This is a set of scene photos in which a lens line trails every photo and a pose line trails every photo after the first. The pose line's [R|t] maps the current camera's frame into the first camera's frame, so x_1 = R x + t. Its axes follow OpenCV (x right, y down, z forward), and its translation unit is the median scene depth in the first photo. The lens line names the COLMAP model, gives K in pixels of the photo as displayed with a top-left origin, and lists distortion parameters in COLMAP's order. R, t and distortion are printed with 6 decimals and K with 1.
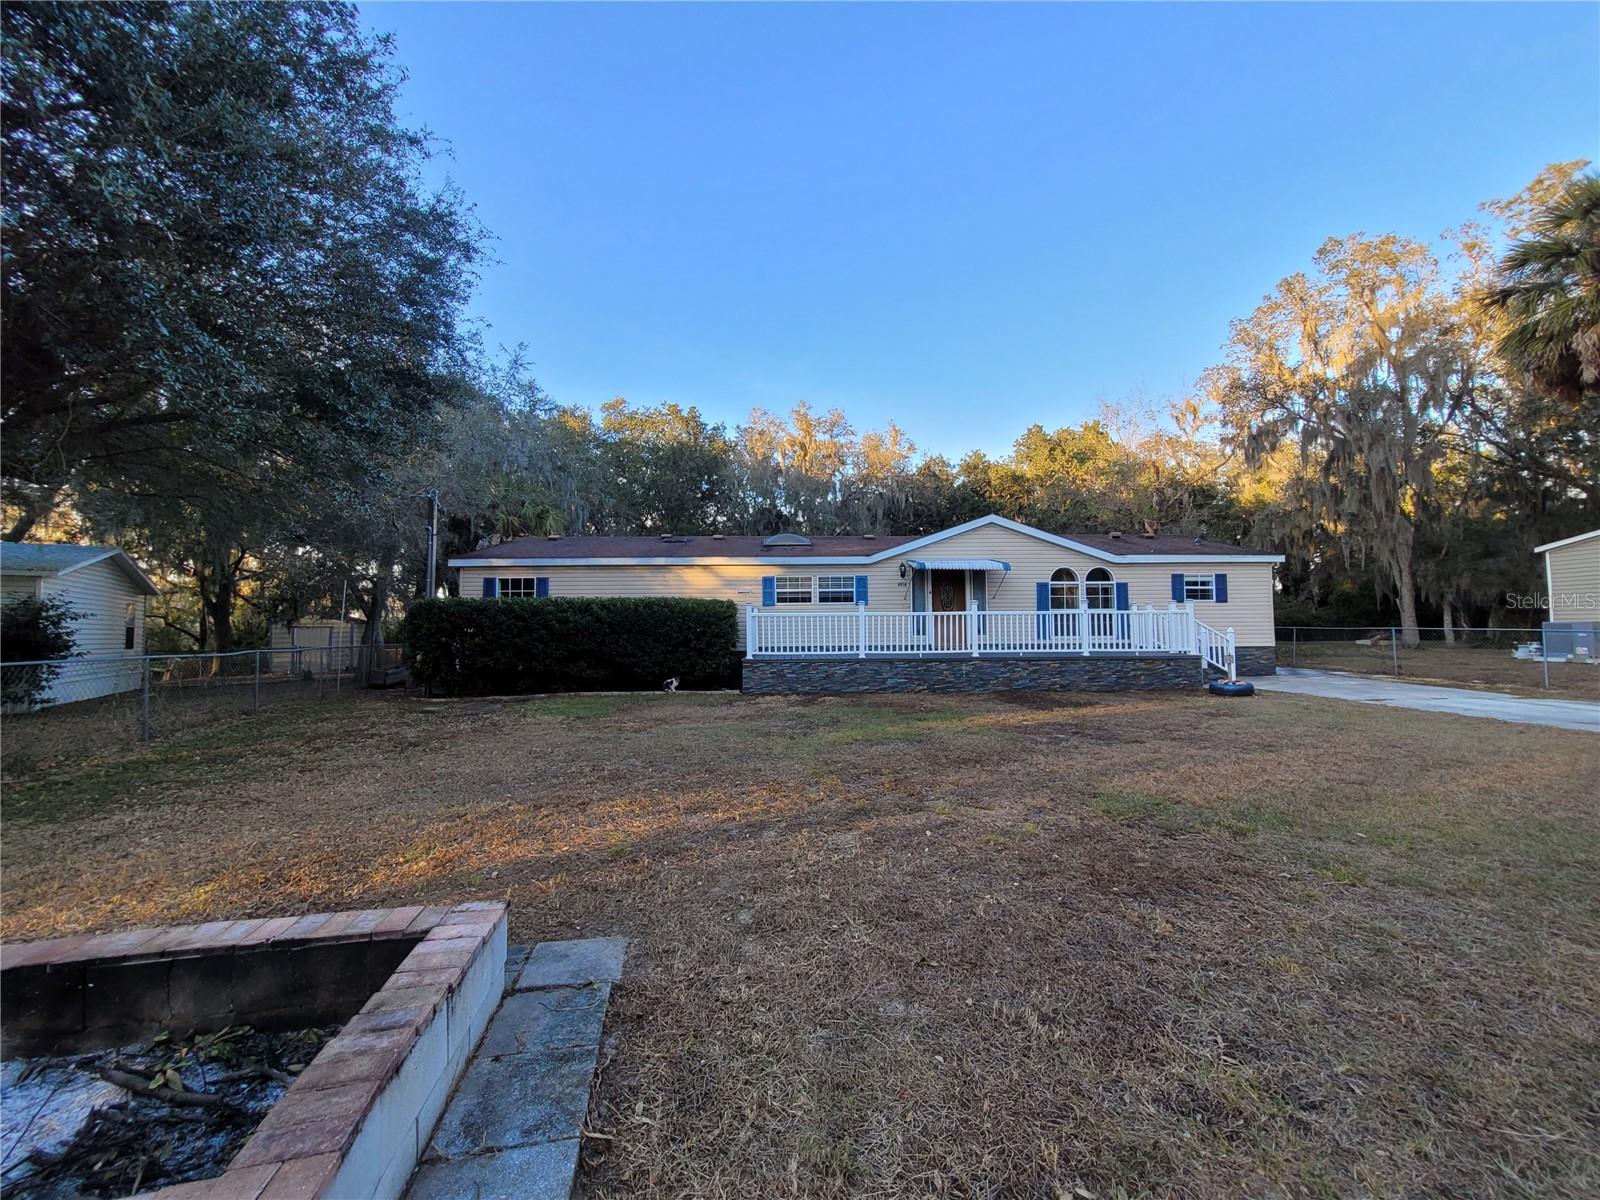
lens RADIAL K [[631.2, 0, 800.0], [0, 631.2, 600.0], [0, 0, 1]] dist [0.000069, 0.000119]
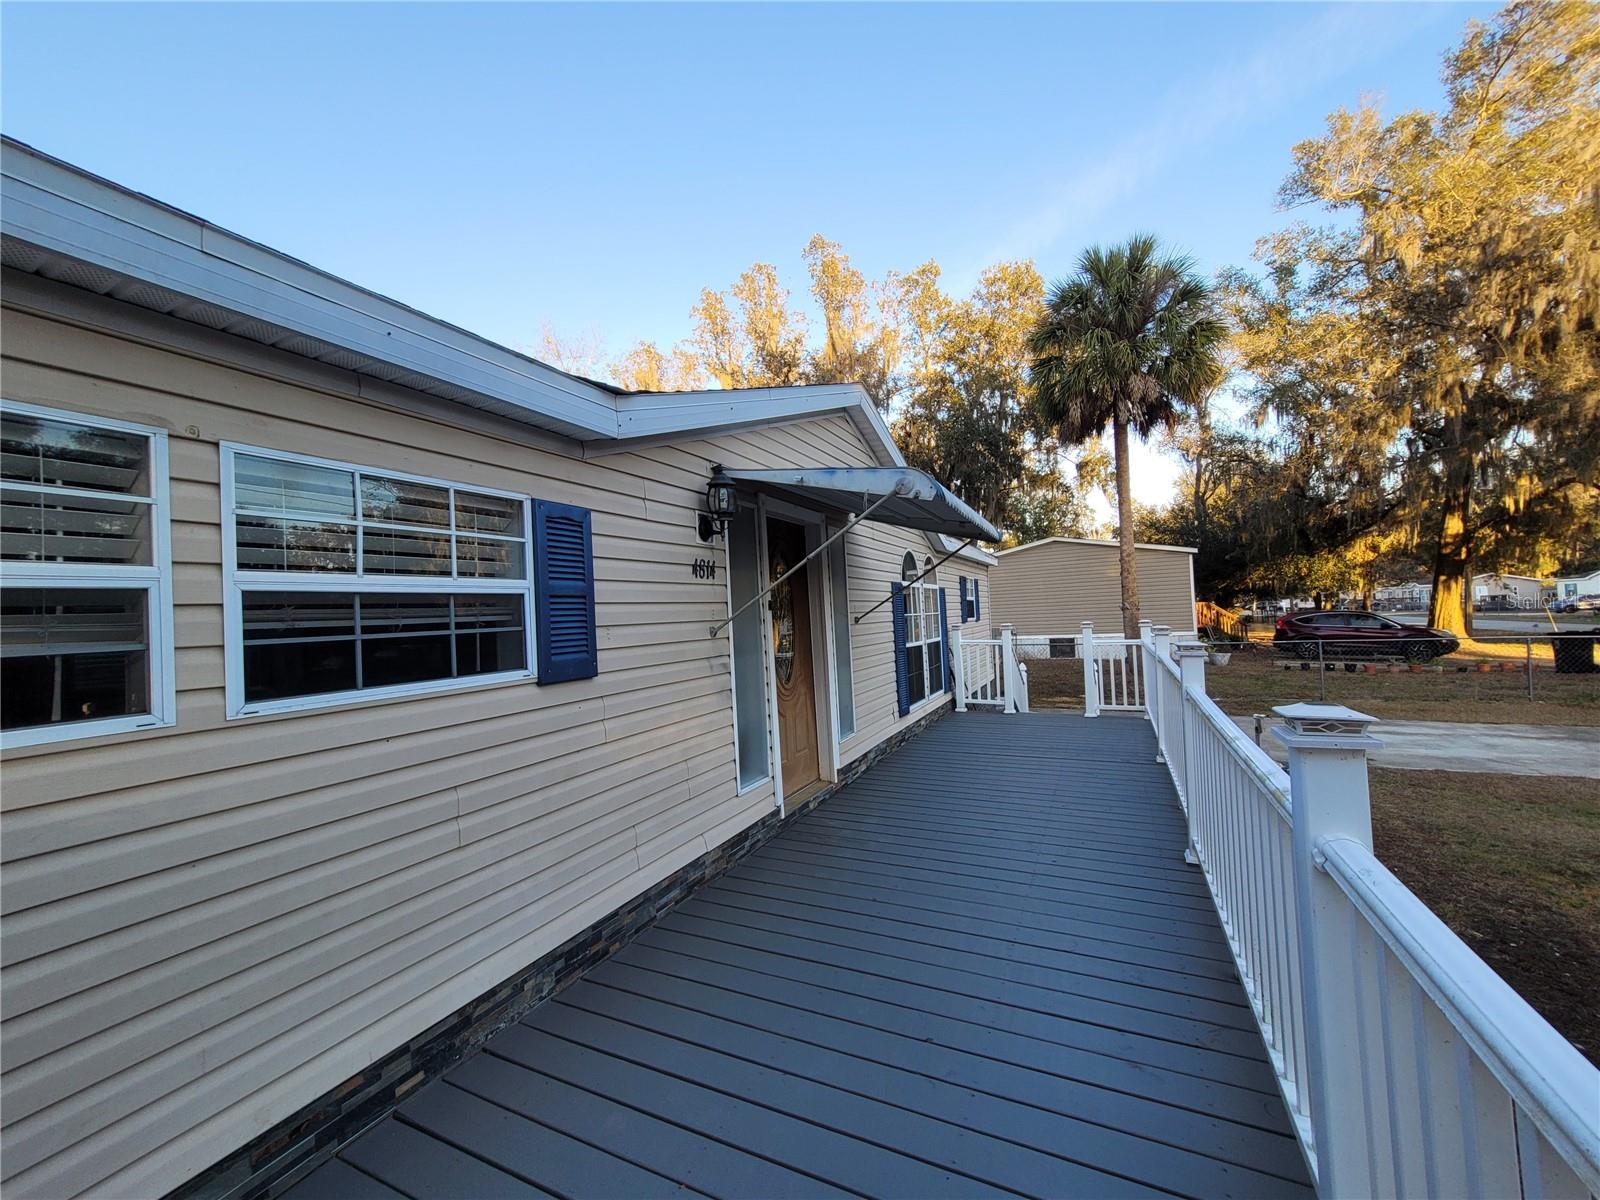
lens RADIAL K [[631.2, 0, 800.0], [0, 631.2, 600.0], [0, 0, 1]] dist [0.000069, 0.000119]
pose [[0.581110, 0.006330, 0.813800, -0.001408], [0.014379, 0.999734, -0.018045, -0.009345], [-0.813698, 0.022188, 0.580865, 0.855309]]
